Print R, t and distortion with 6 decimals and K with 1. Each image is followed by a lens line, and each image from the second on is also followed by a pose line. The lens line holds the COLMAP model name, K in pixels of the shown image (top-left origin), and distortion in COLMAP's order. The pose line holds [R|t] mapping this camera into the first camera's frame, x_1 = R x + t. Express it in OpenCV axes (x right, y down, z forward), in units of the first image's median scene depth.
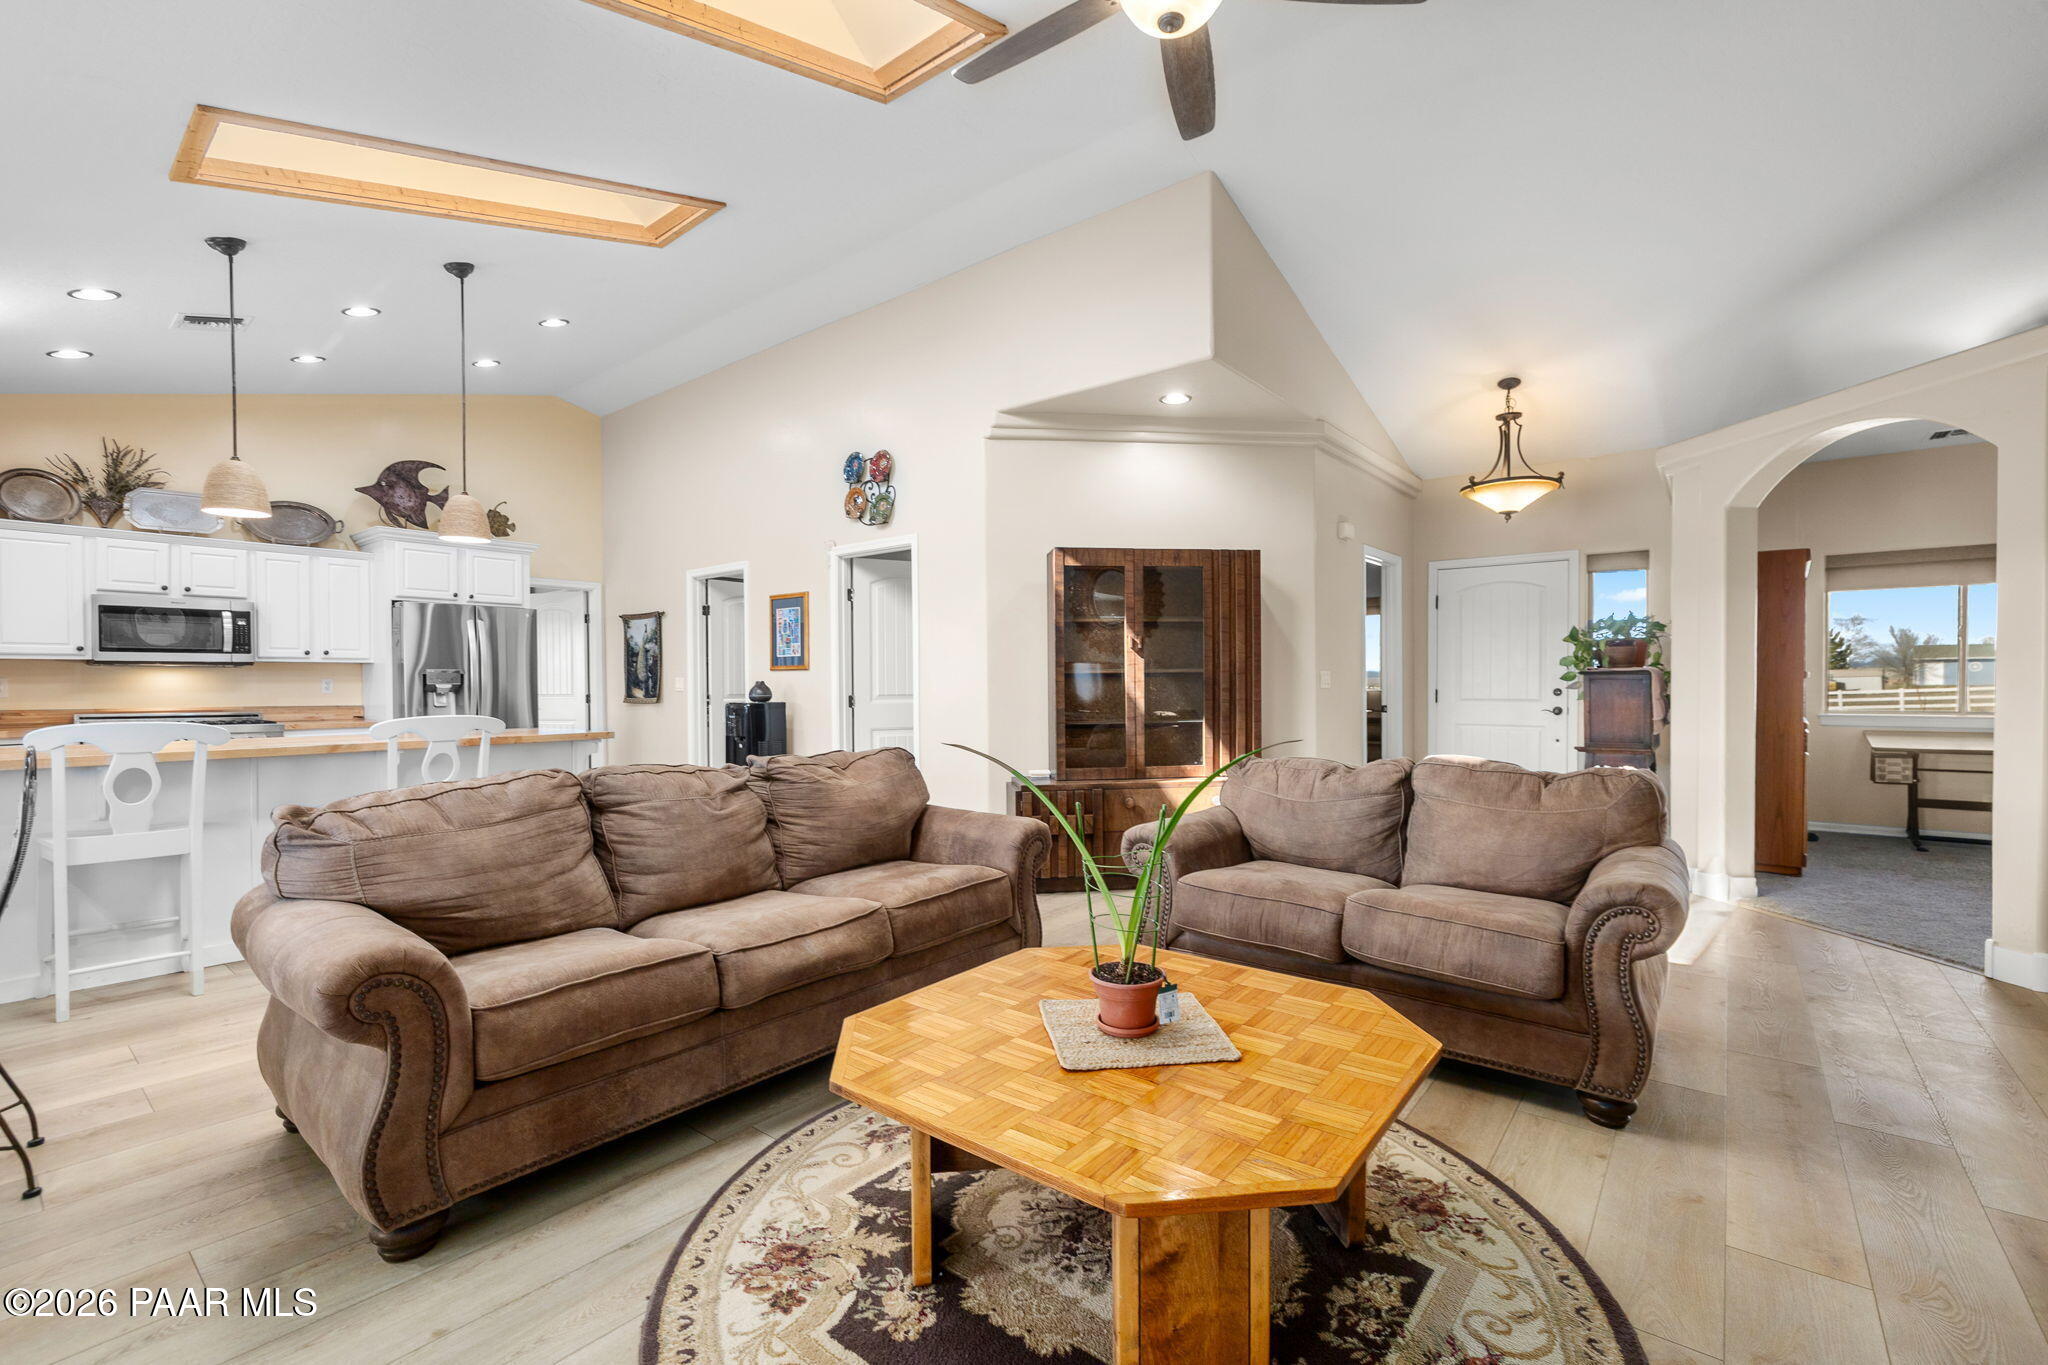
lens RADIAL K [[868.6, 0, 1024.4], [0, 868.6, 684.9], [0, 0, 1]] dist [0.003525, 0.000294]
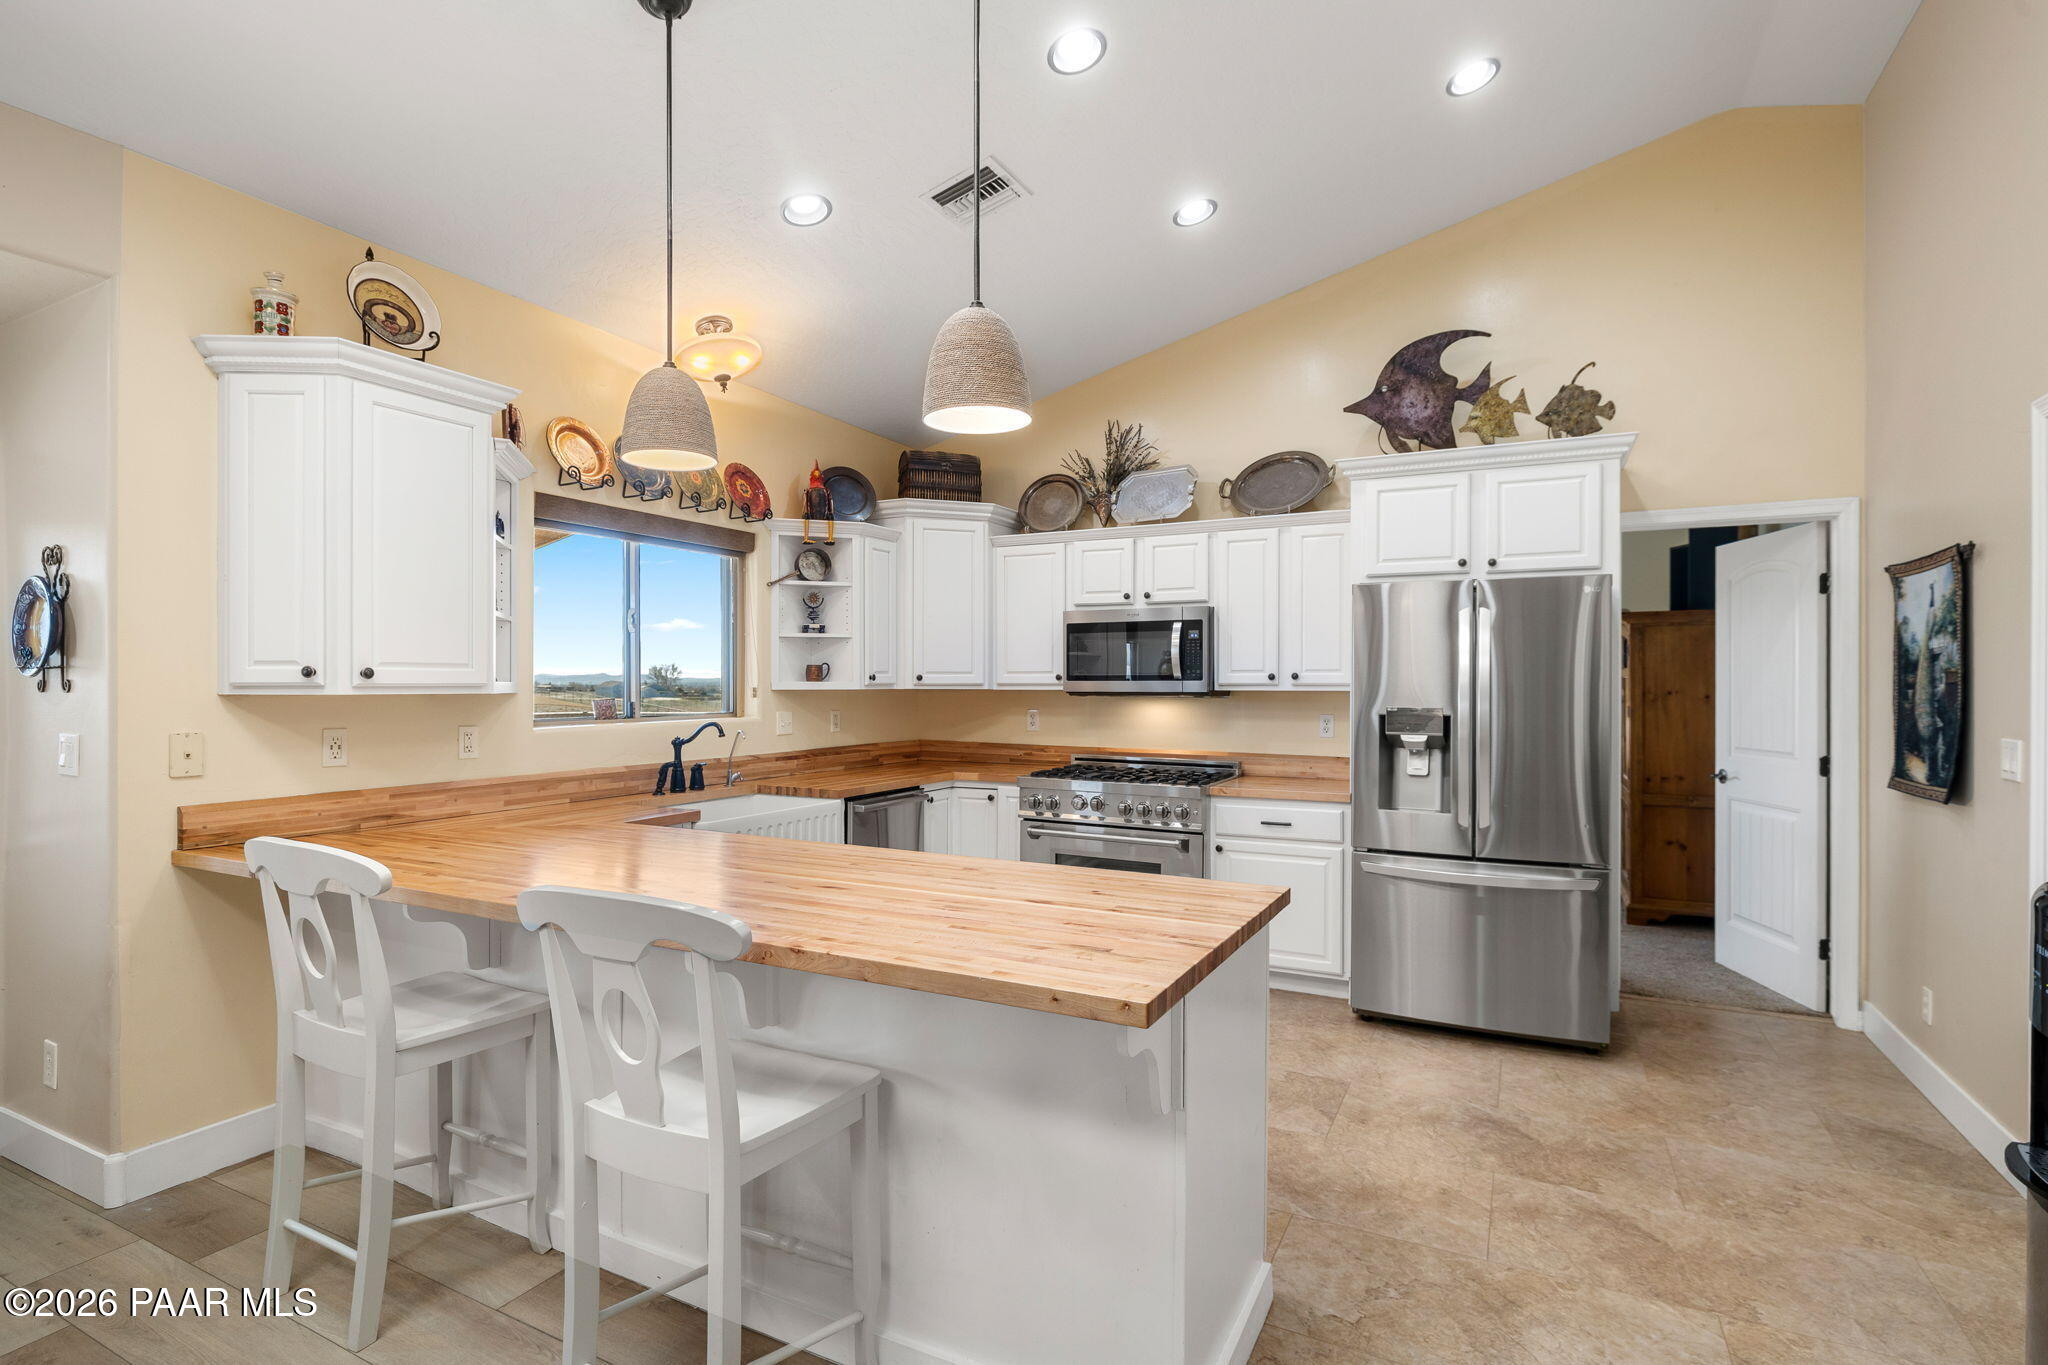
lens RADIAL K [[985.2, 0, 1029.0], [0, 985.2, 686.9], [0, 0, 1]] dist [-0.004237, -0.000219]
pose [[0.213741, 0.008910, -0.976850, -0.129961], [-0.006574, 0.999949, 0.007682, -0.031188], [0.976868, 0.004780, 0.213788, 0.618757]]
